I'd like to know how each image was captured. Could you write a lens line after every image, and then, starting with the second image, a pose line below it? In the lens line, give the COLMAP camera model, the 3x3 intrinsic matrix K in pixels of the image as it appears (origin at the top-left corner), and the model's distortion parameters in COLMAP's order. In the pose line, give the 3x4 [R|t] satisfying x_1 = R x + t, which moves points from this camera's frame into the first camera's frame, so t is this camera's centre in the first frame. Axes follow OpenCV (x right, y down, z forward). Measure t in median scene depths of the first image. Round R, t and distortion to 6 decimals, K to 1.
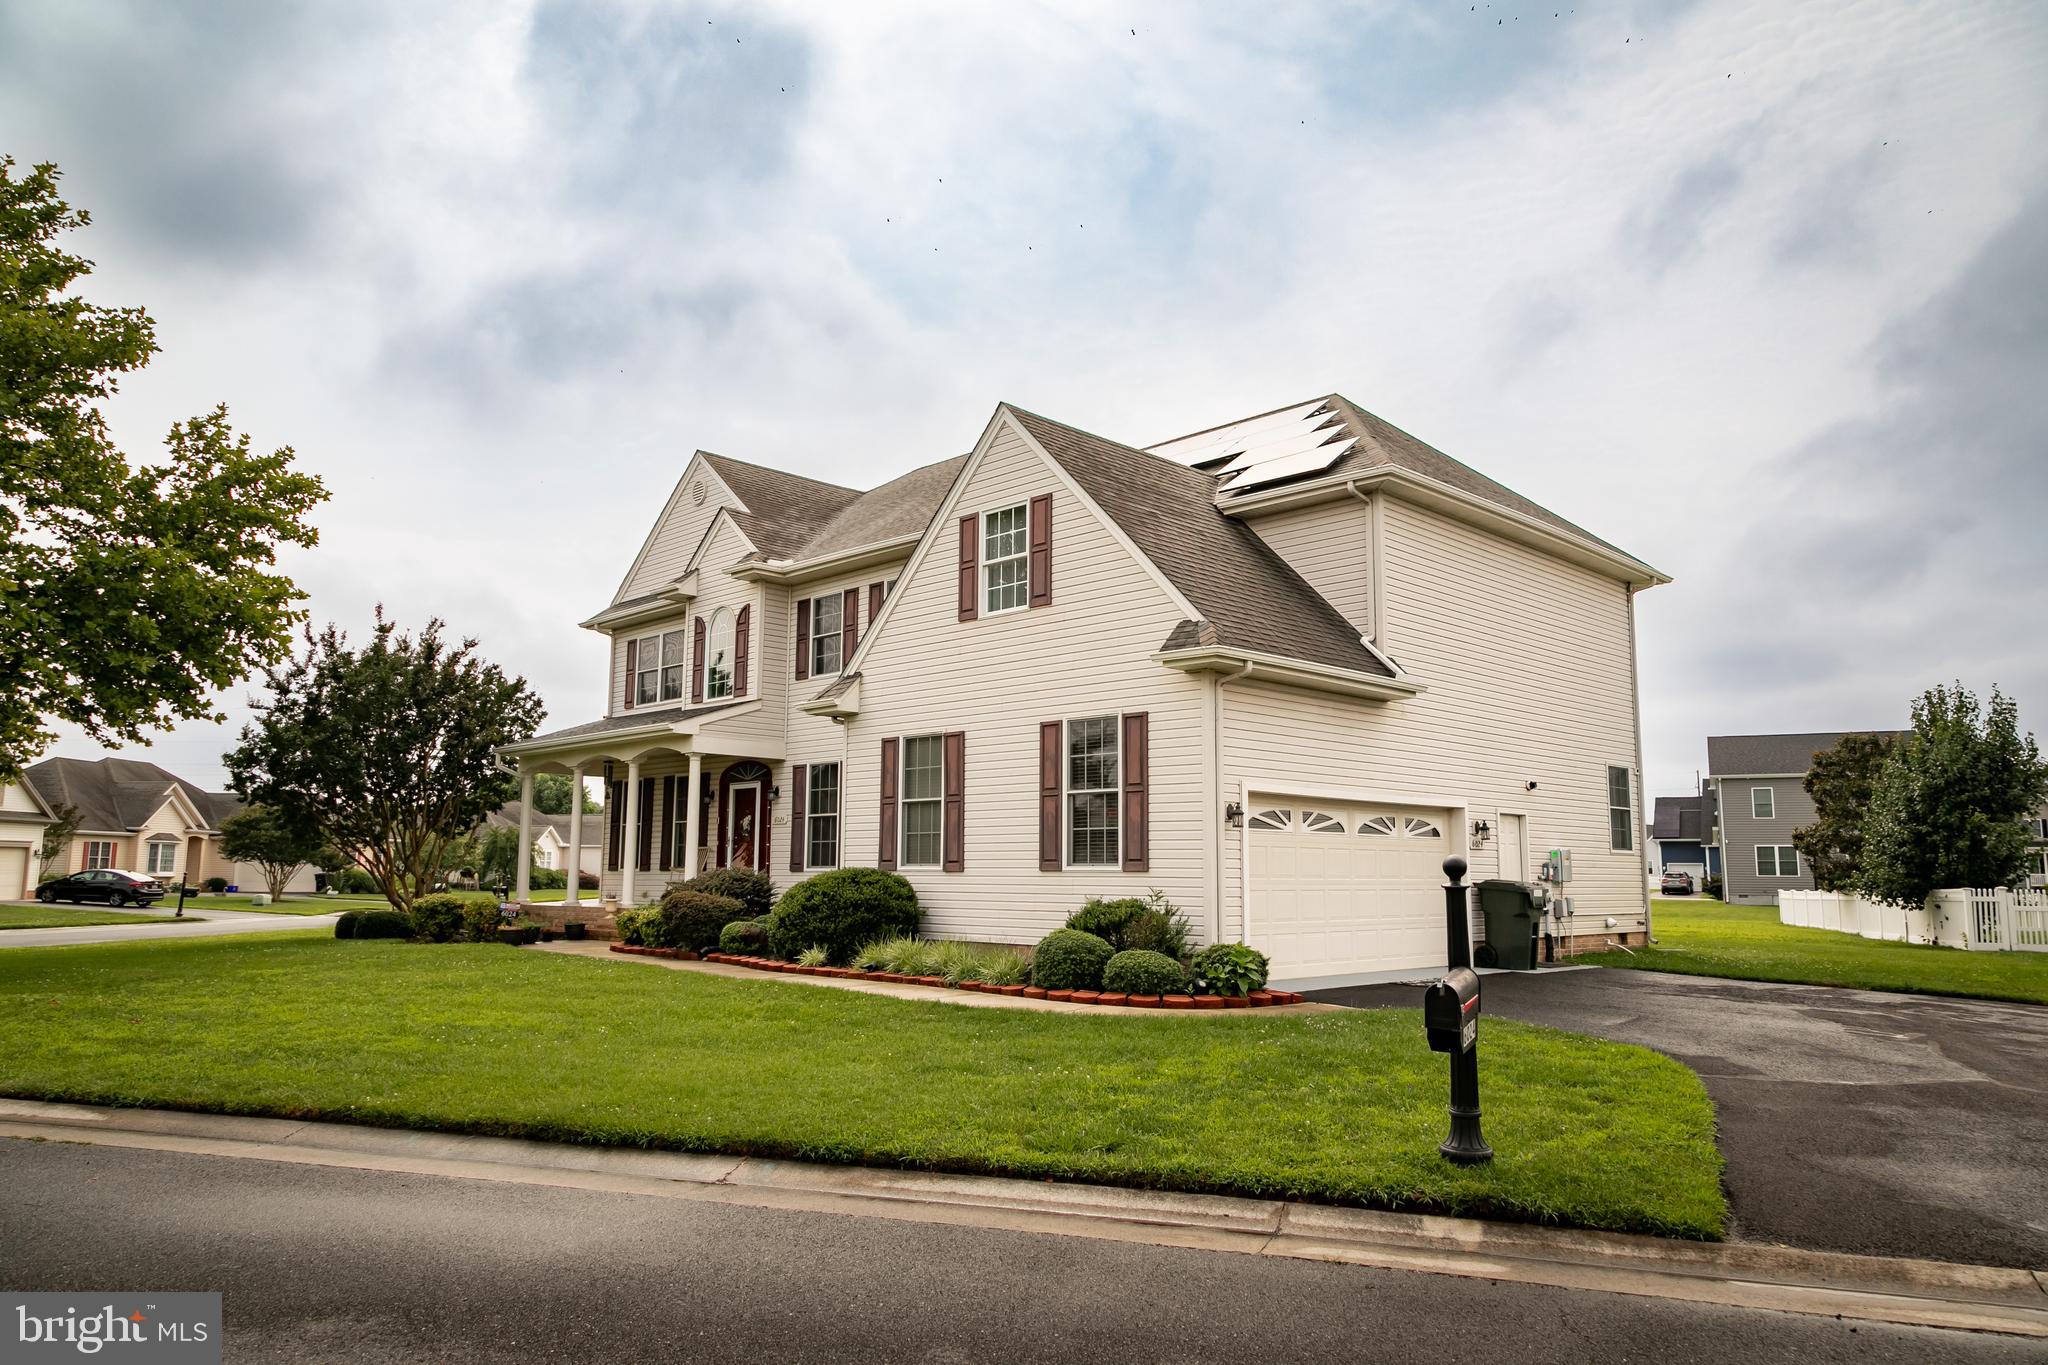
lens RADIAL K [[1352.8, 0, 1024.0], [0, 1352.8, 682.5], [0, 0, 1]] dist [-0.002351, 0.000201]
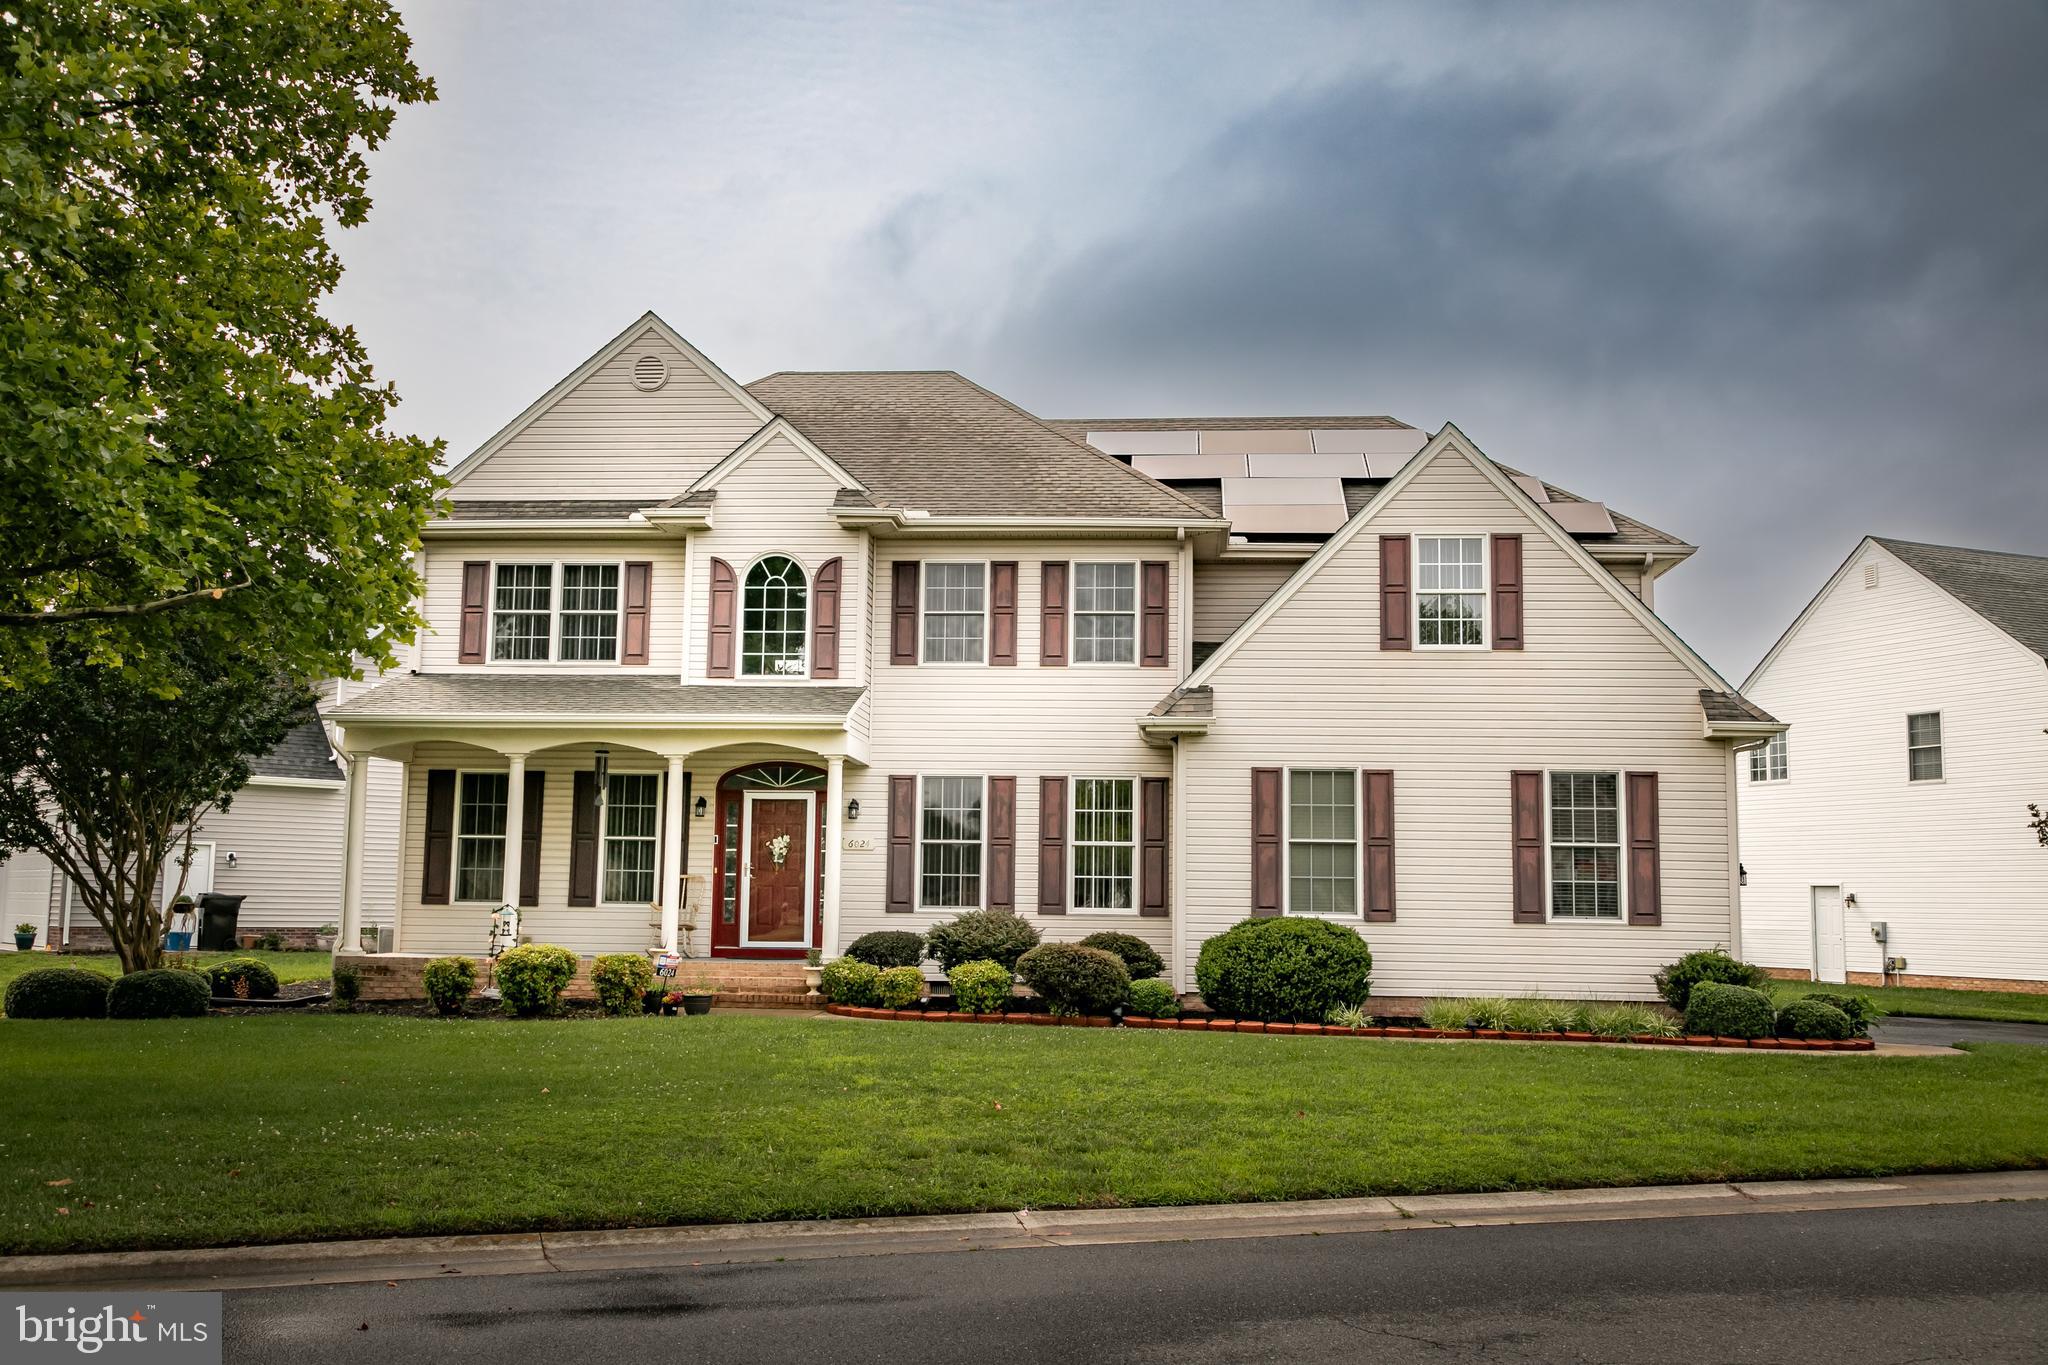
lens RADIAL K [[1926.6, 0, 1024.0], [0, 1926.6, 682.5], [0, 0, 1]] dist [0.009282, -0.002558]
pose [[0.761165, 0.088293, 0.642520, -1.068893], [-0.103366, 0.994542, -0.014214, 0.020971], [-0.640268, -0.055596, 0.766137, 0.153298]]
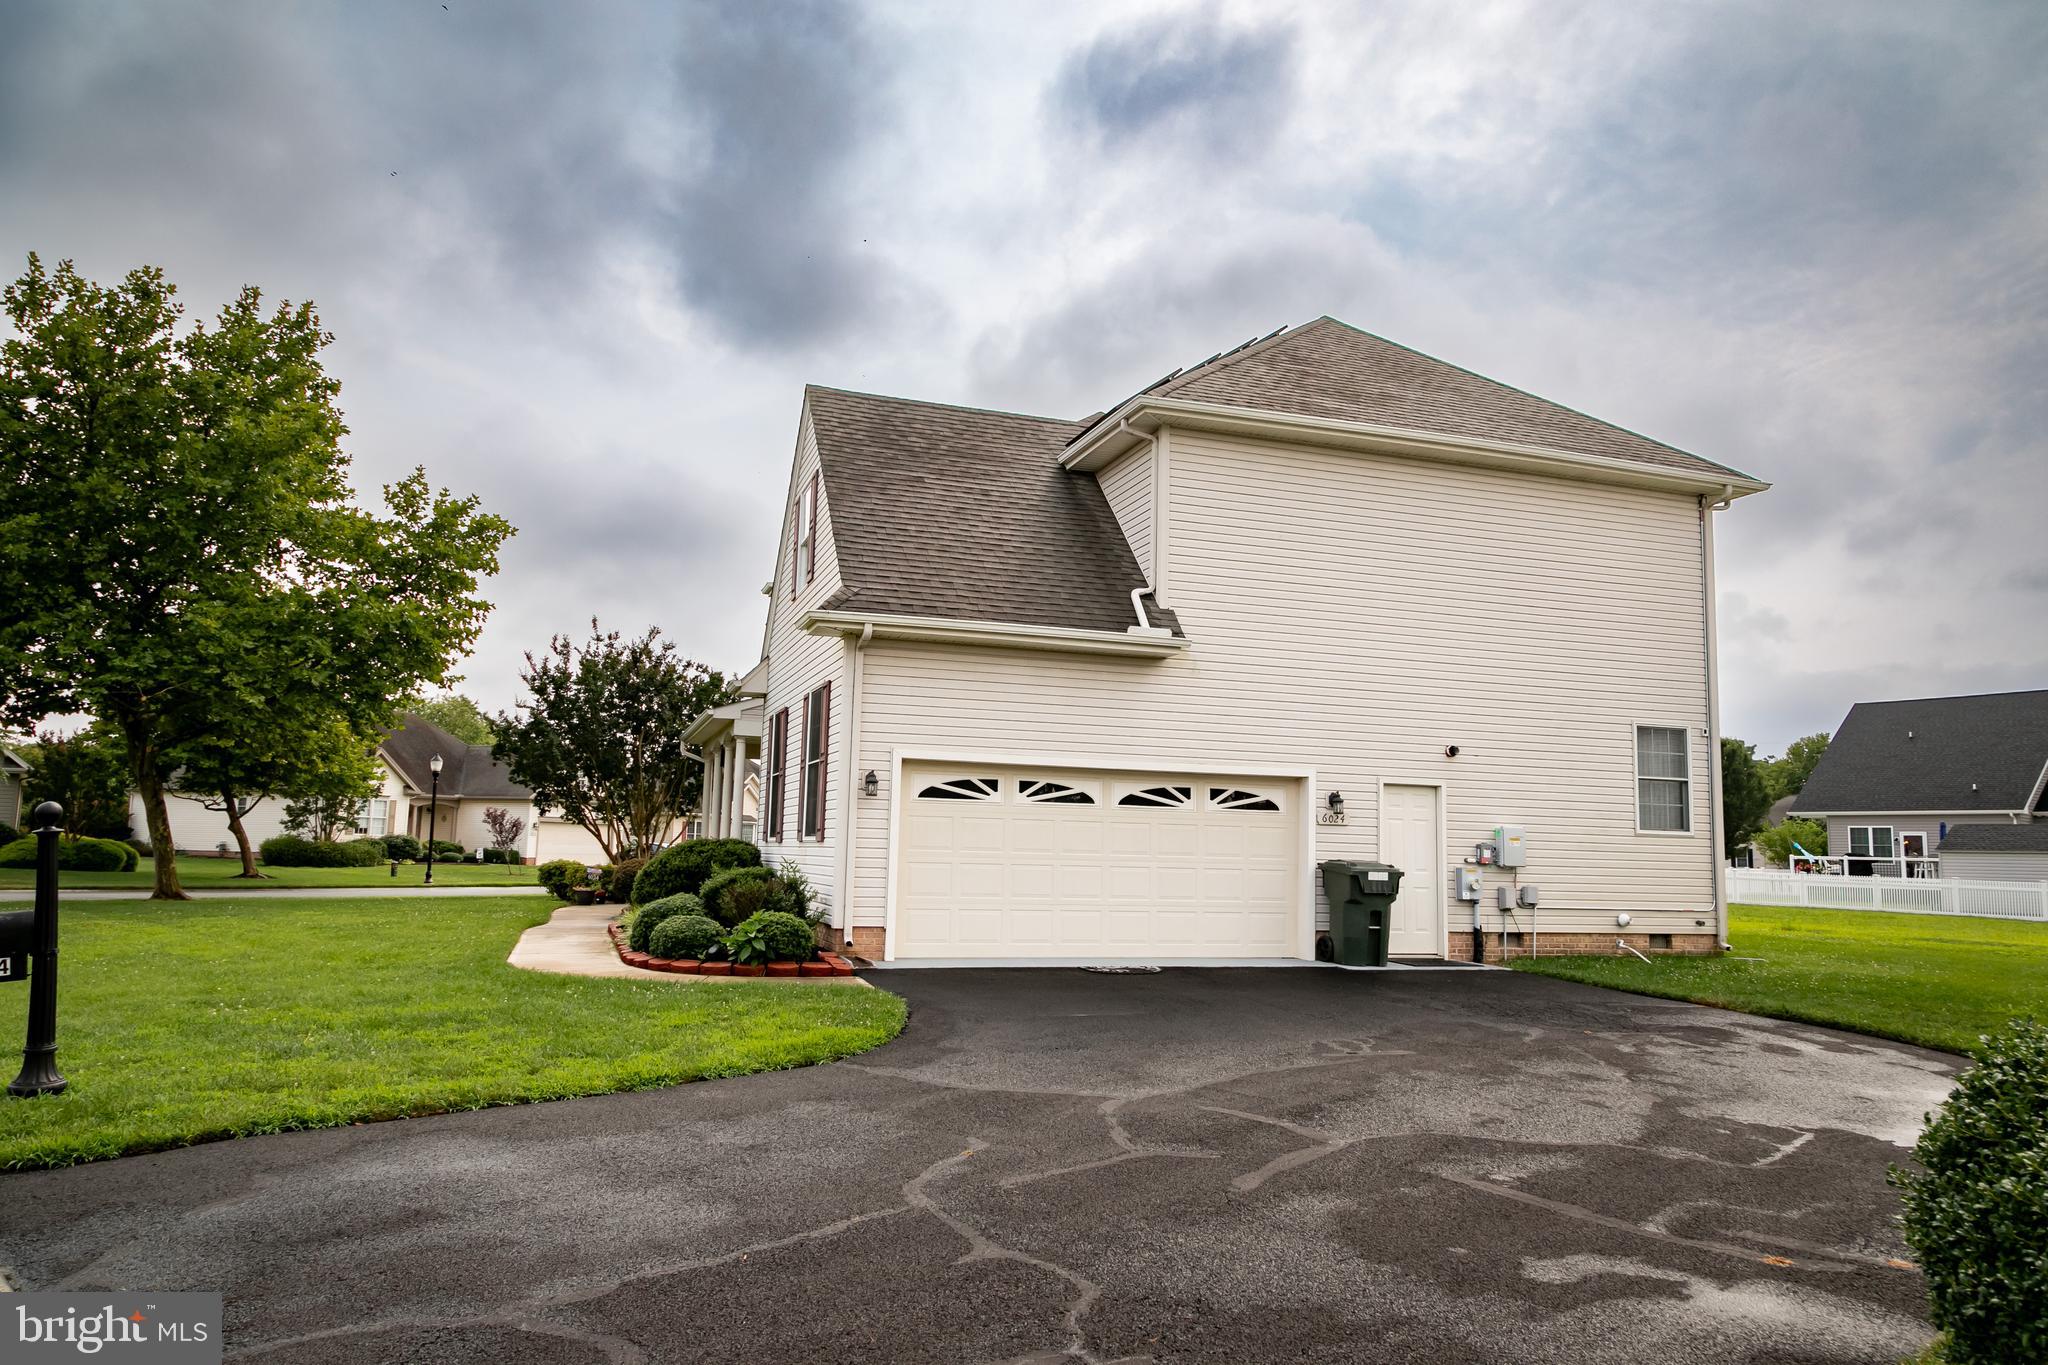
lens RADIAL K [[1330.9, 0, 1024.0], [0, 1330.9, 682.5], [0, 0, 1]] dist [-0.007123, -0.001293]
pose [[0.902267, -0.039004, -0.429411, 0.545937], [0.041673, 0.999126, -0.003189, 0.027614], [0.429160, -0.015018, 0.903104, 0.154665]]
